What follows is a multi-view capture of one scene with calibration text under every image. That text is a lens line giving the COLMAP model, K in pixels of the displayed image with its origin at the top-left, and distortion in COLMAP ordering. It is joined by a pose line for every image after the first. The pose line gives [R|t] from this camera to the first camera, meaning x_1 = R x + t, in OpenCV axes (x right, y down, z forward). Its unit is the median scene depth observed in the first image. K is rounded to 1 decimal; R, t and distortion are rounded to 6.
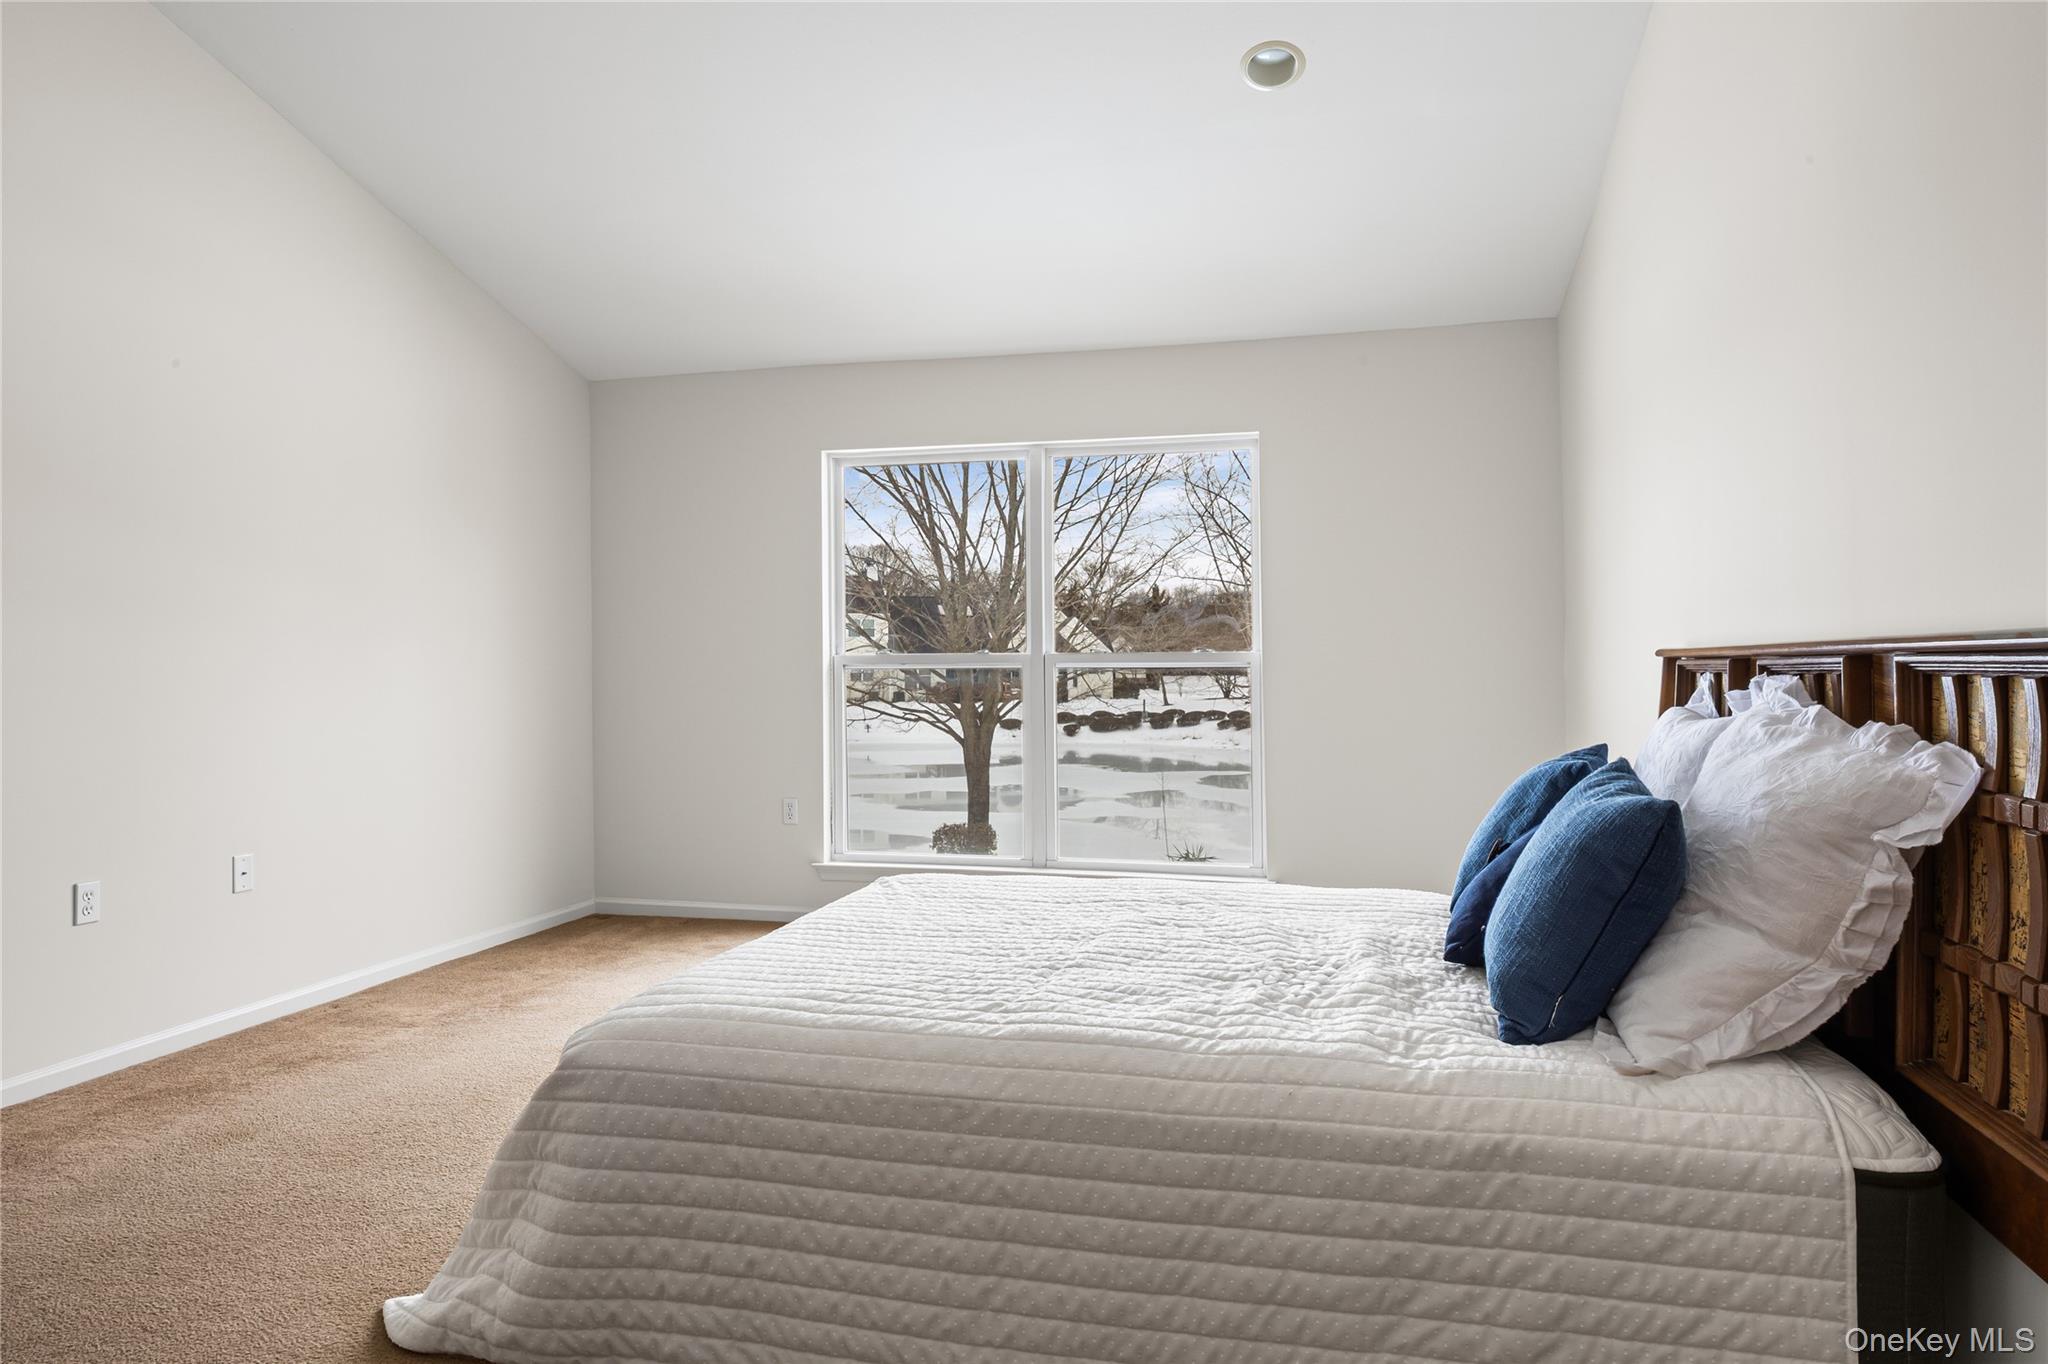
lens RADIAL K [[1243.6, 0, 1026.0], [0, 1243.6, 681.0], [0, 0, 1]] dist [0.008265, 0.000943]
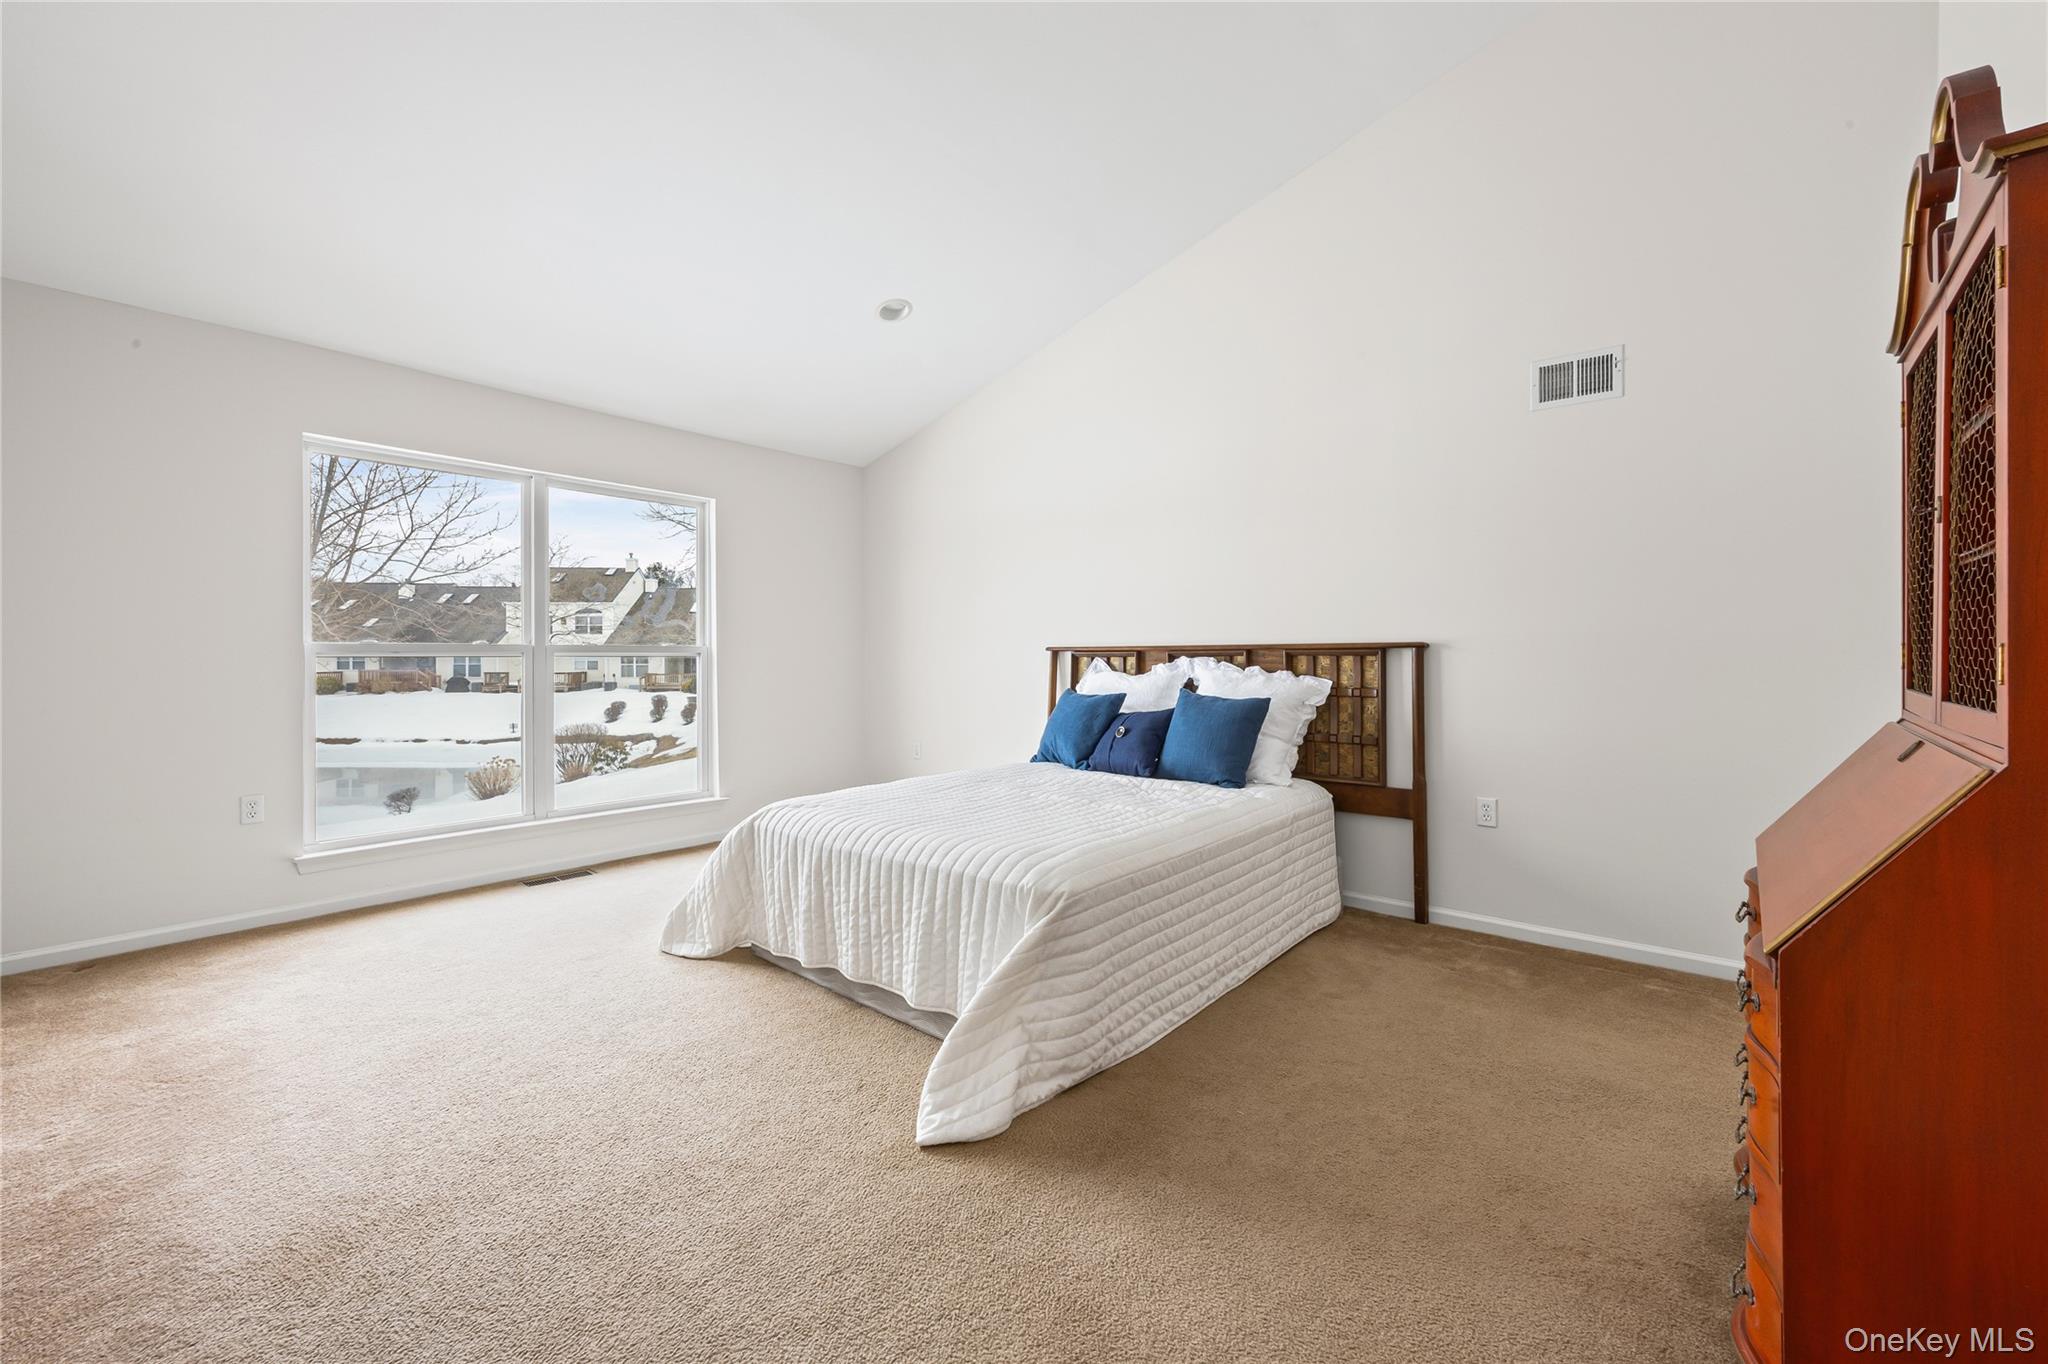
lens RADIAL K [[813.2, 0, 1027.6], [0, 813.2, 667.0], [0, 0, 1]] dist [0.001730, 0.000212]
pose [[0.445943, -0.008586, 0.895020, -1.419567], [0.010001, 0.999939, 0.004610, 0.007562], [-0.895005, 0.006895, 0.446002, 0.615023]]
